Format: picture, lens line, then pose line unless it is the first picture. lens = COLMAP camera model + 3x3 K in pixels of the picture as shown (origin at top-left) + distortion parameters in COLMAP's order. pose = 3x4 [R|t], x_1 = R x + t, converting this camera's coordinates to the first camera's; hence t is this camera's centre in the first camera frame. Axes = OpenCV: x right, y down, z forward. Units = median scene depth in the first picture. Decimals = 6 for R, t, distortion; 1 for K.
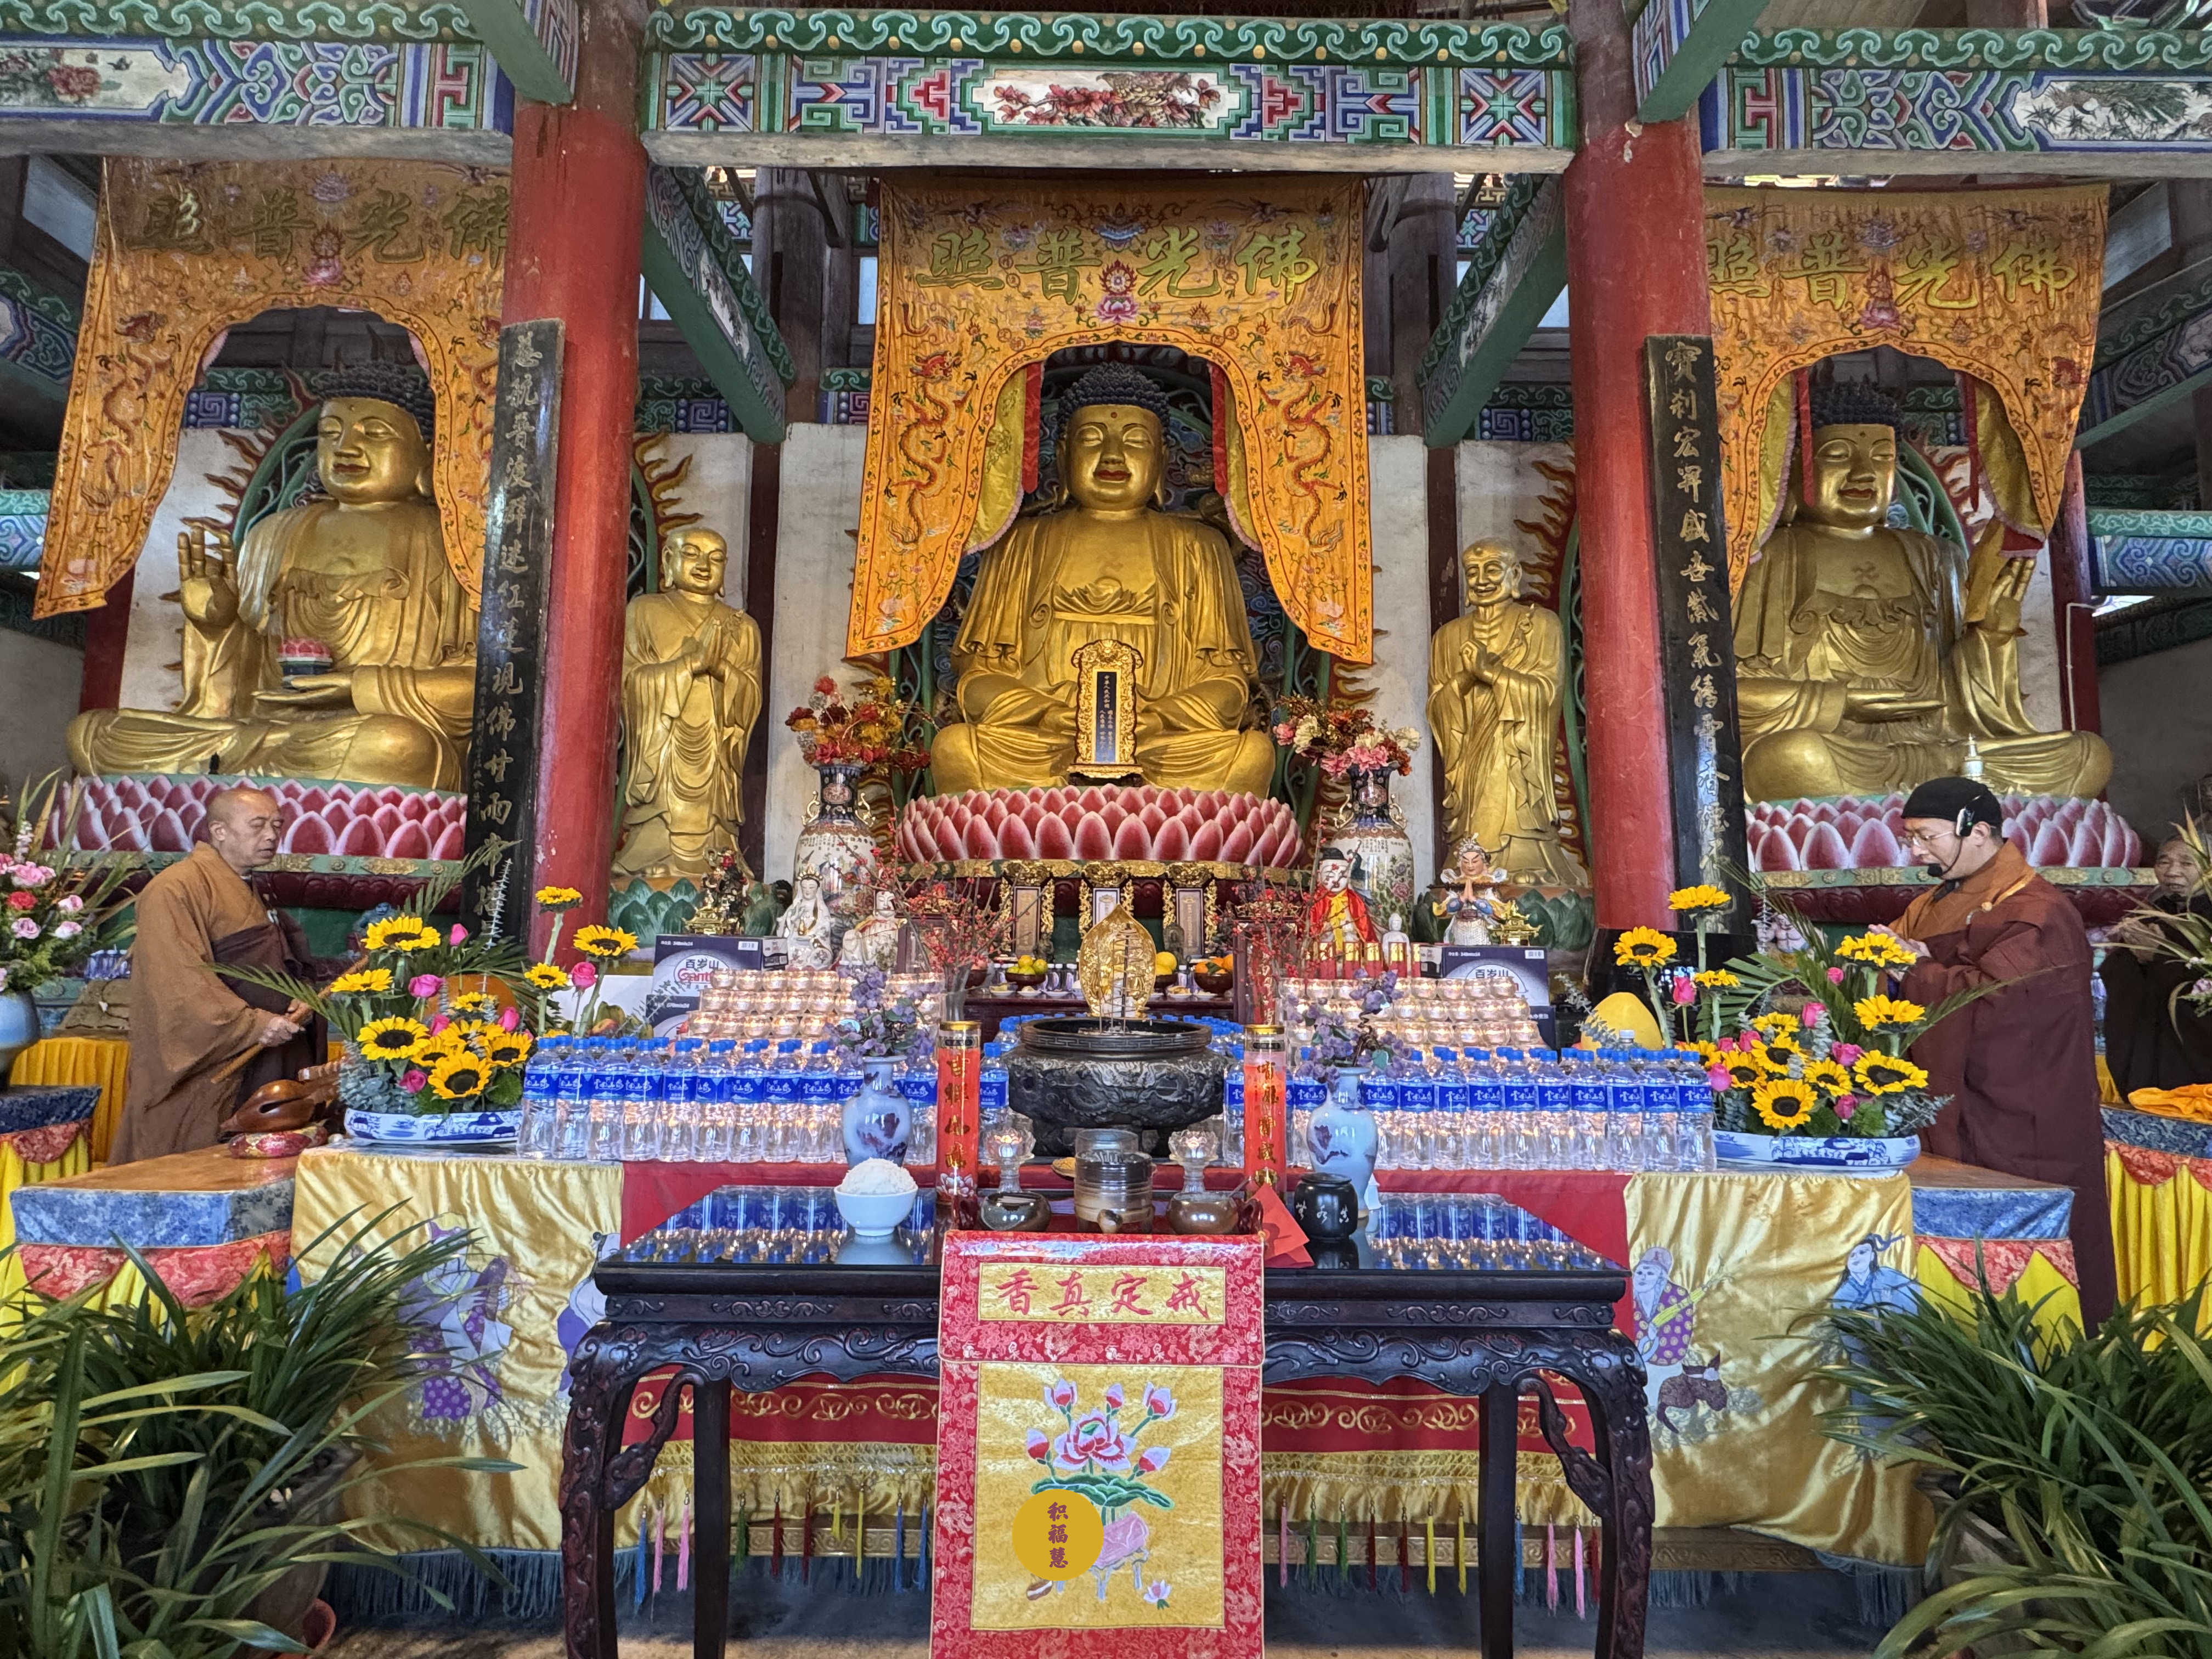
lens RADIAL K [[1098.0, 0, 1101.3], [0, 1098.0, 823.7], [0, 0, 1]] dist [-0.003757, 0.000491]
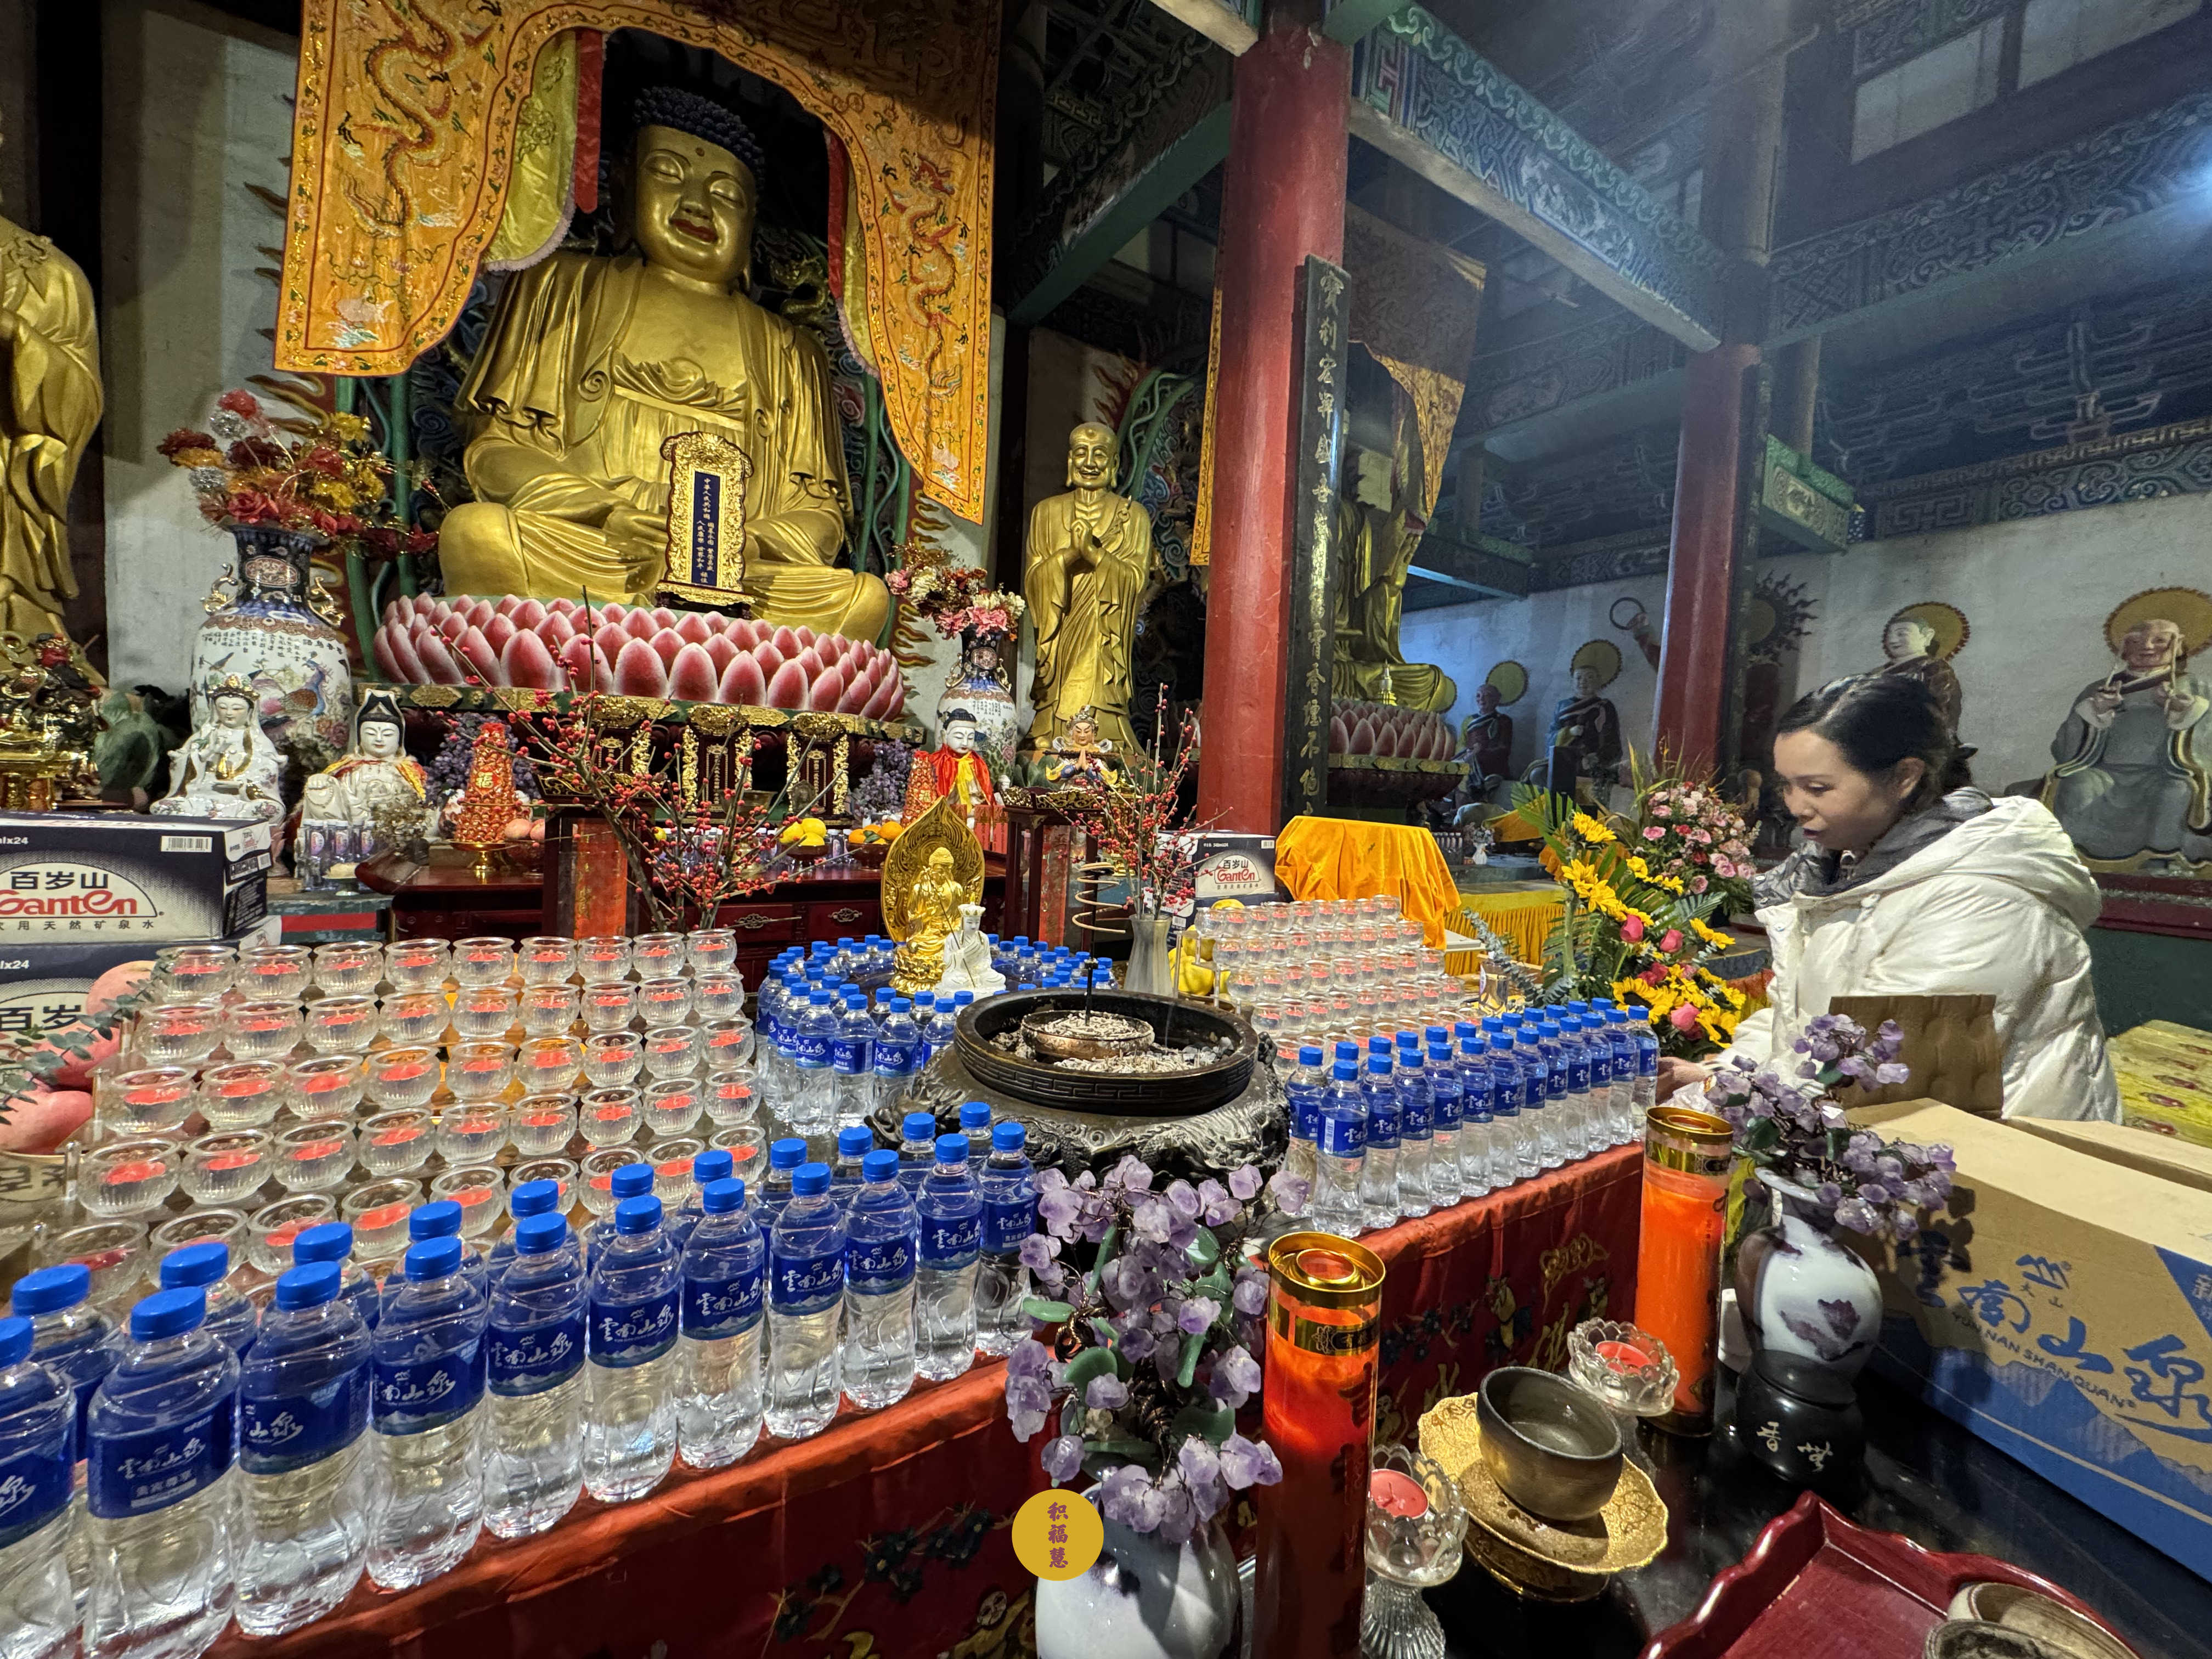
lens RADIAL K [[879.1, 0, 1104.1], [0, 879.1, 825.3], [0, 0, 1]] dist [-0.002521, 0.000507]
pose [[0.837008, 0.003163, 0.547181, -0.111686], [-0.097490, 0.984846, 0.143435, -0.000703], [-0.538436, -0.173401, 0.824633, 0.252665]]
